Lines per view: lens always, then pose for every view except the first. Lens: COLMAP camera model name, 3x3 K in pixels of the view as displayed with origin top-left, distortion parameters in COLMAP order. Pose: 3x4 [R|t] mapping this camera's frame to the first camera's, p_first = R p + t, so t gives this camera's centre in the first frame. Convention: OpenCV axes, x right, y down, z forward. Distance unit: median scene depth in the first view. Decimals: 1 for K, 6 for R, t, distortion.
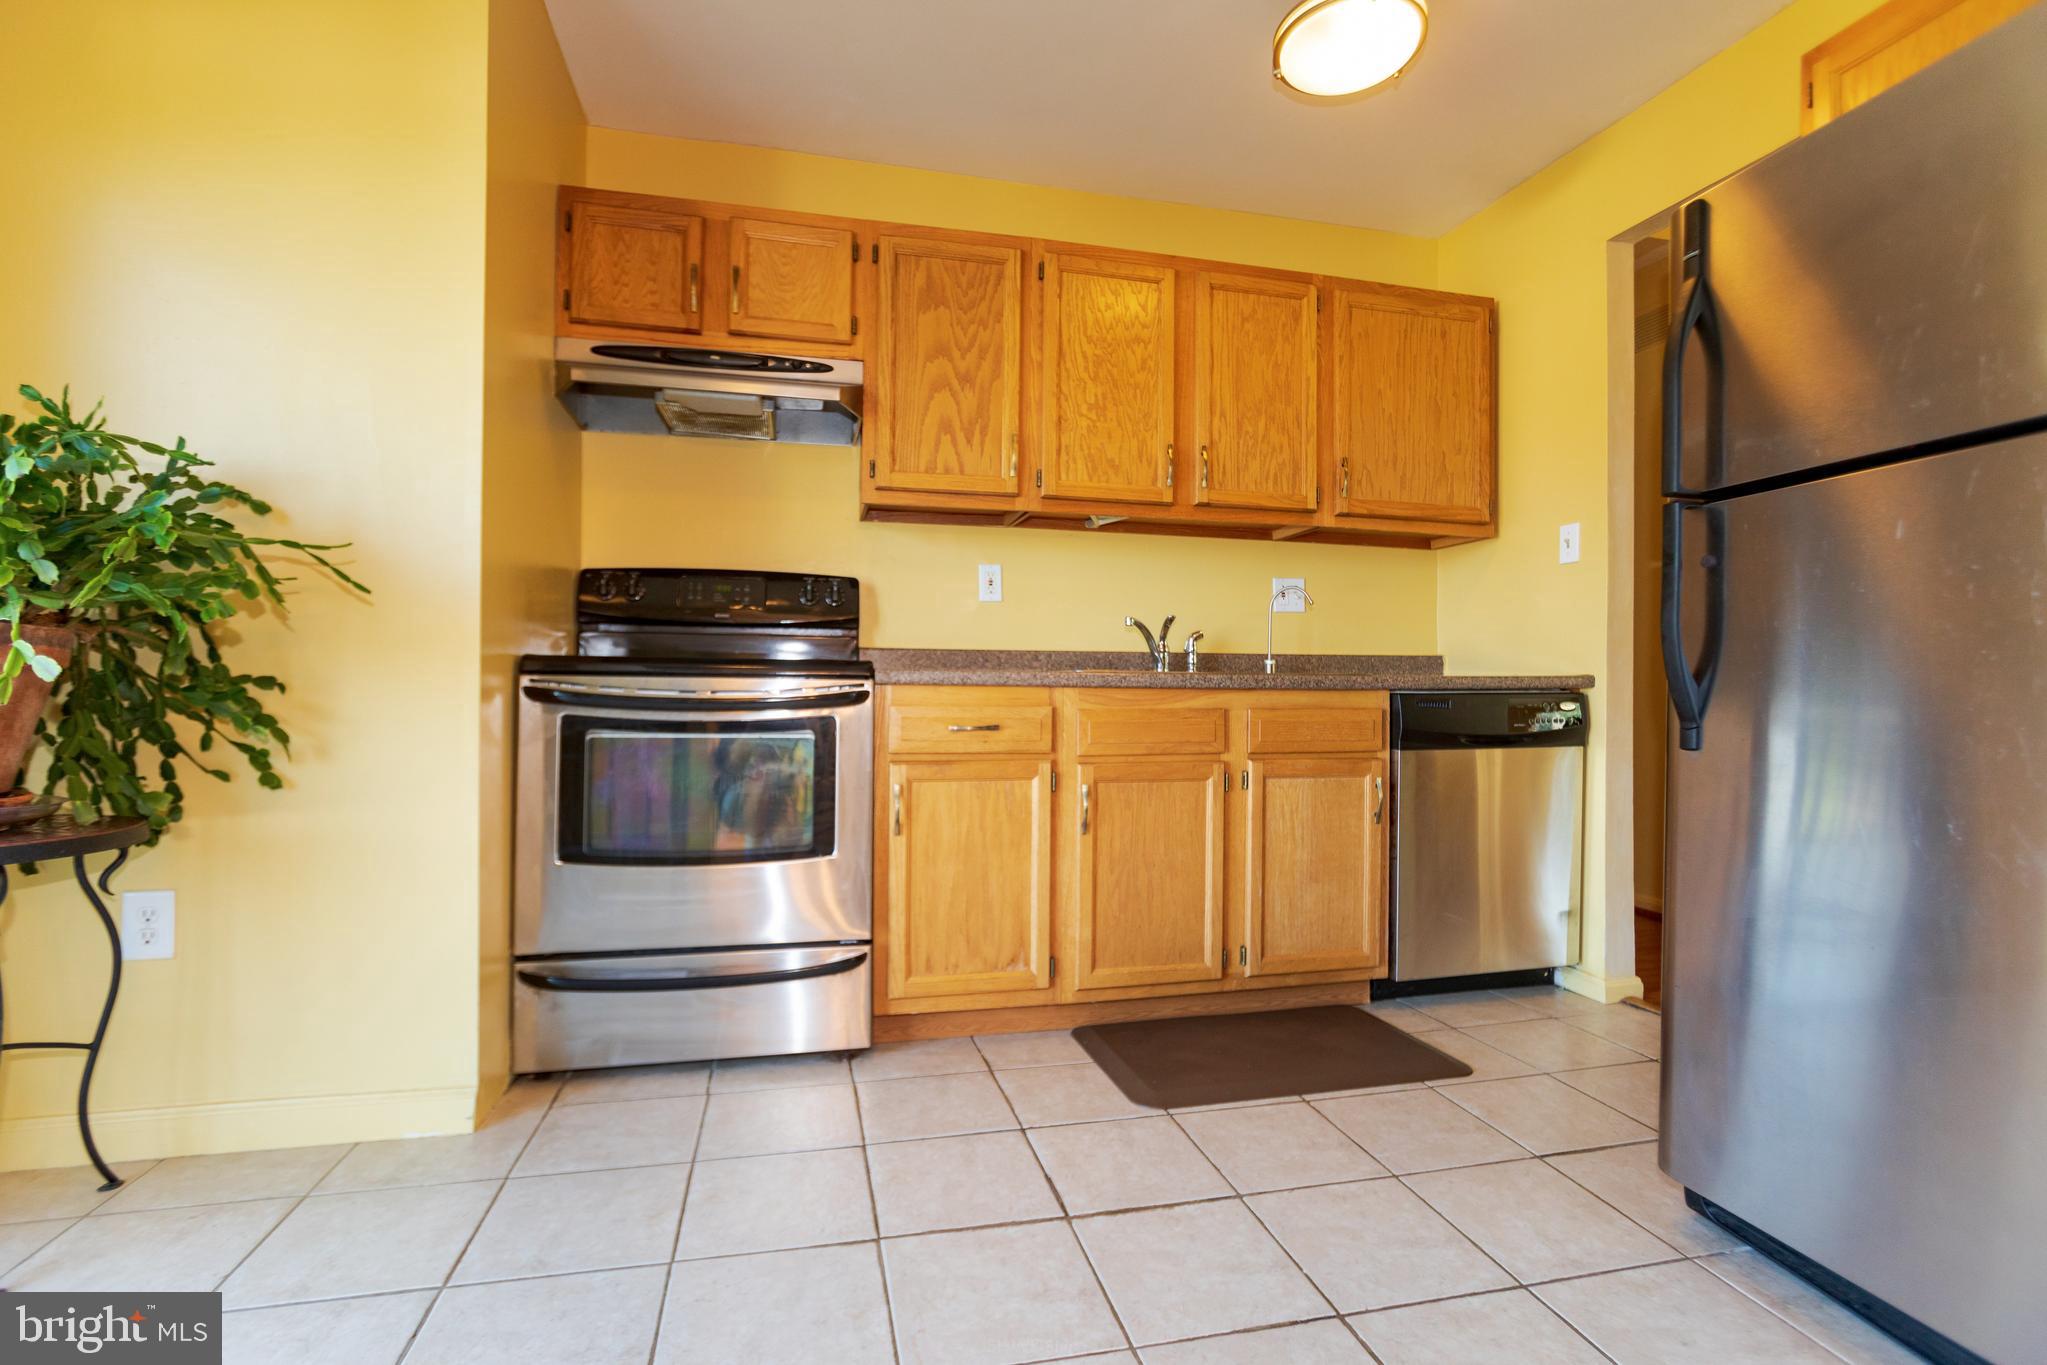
lens RADIAL K [[945.2, 0, 1023.5], [0, 945.2, 682.5], [0, 0, 1]] dist [-0.023212, 0.010698]
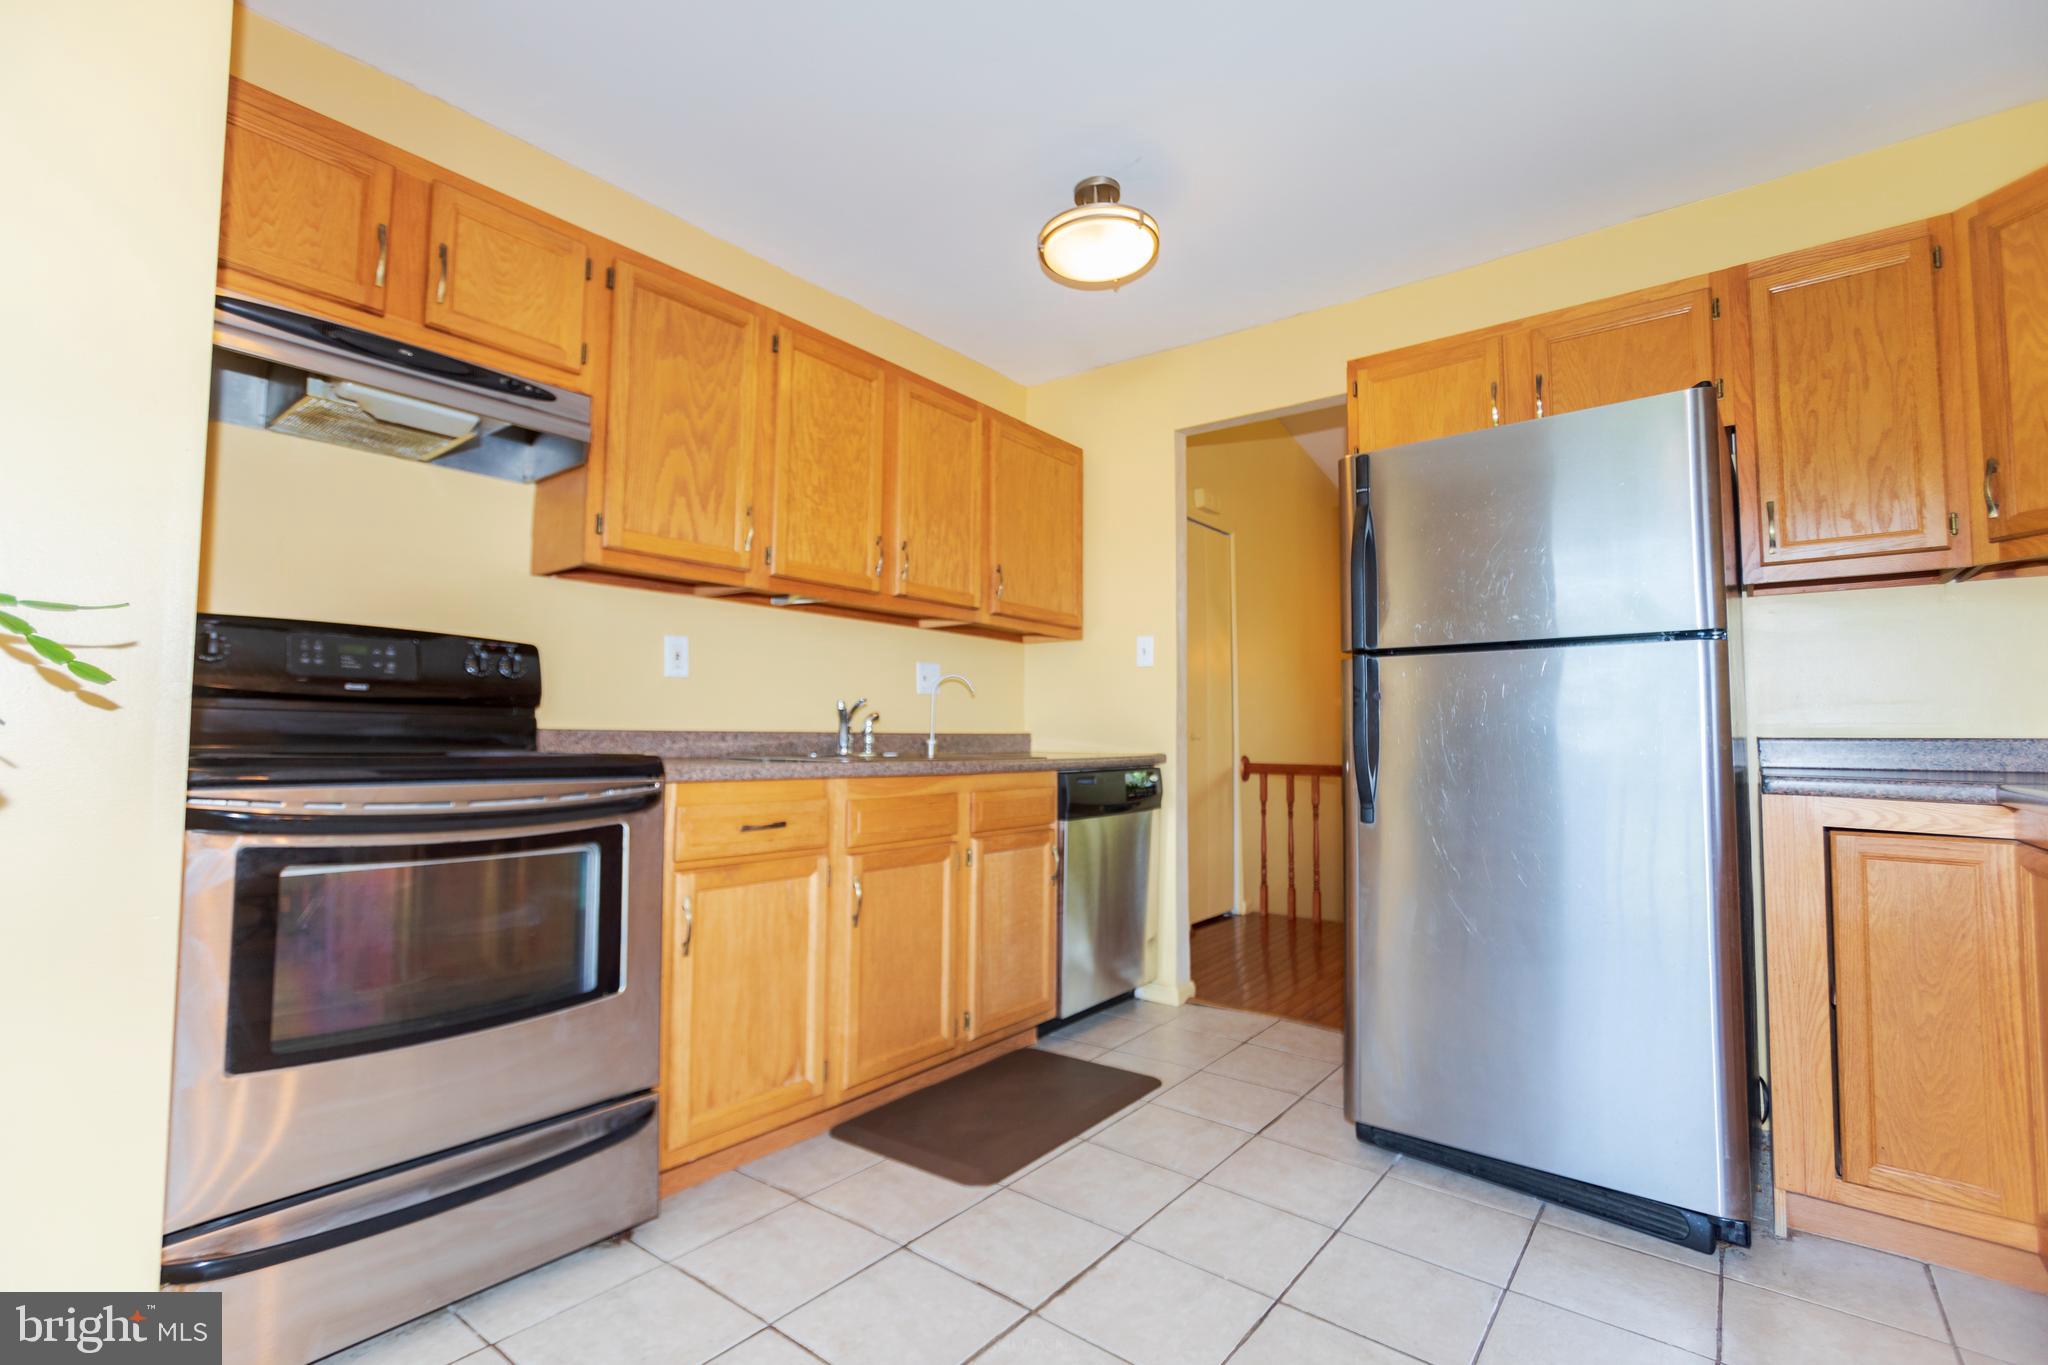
lens RADIAL K [[923.7, 0, 1014.5], [0, 923.7, 683.2], [0, 0, 1]] dist [-0.020838, 0.007362]
pose [[0.785540, 0.034862, 0.617828, -0.375862], [-0.006174, 0.998804, -0.048510, -0.044265], [-0.618780, 0.034292, 0.784816, 0.120229]]
